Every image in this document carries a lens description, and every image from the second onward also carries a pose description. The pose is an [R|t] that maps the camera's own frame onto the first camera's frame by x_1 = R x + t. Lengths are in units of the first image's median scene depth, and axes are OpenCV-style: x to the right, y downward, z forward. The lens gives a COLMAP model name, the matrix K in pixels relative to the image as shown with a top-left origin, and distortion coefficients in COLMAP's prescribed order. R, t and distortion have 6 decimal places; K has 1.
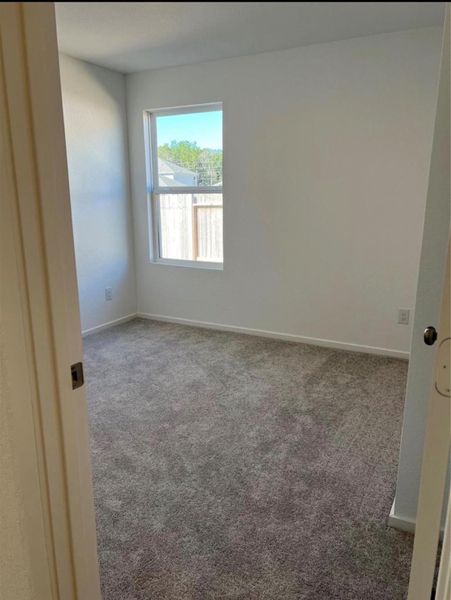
lens RADIAL K [[466.3, 0, 225.5], [0, 466.3, 300.0], [0, 0, 1]] dist [0.002098, 0.000181]
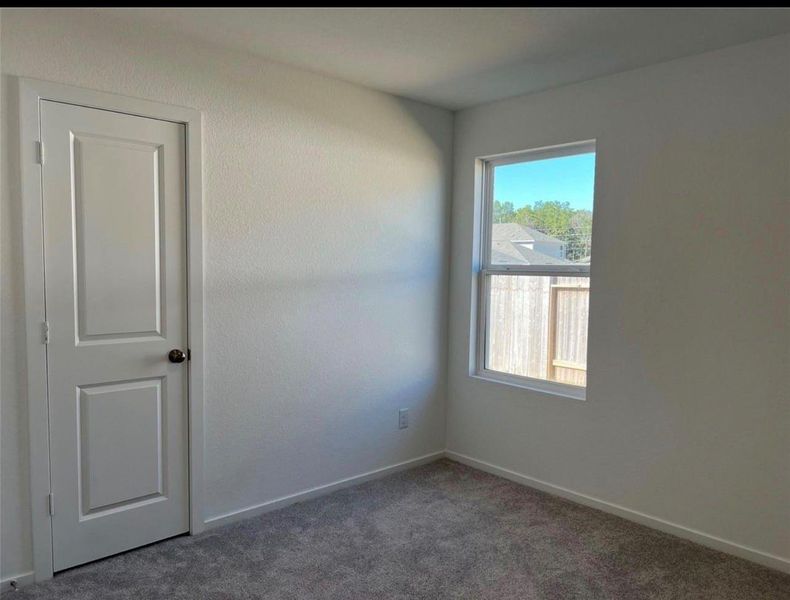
lens RADIAL K [[592.7, 0, 391.5], [0, 592.7, 302.9], [0, 0, 1]] dist [0.093522, -0.100888]
pose [[0.941578, 0.038337, -0.334606, 0.013890], [-0.091789, 0.985102, -0.145427, -0.051455], [0.324046, 0.167644, 0.931069, 0.164052]]
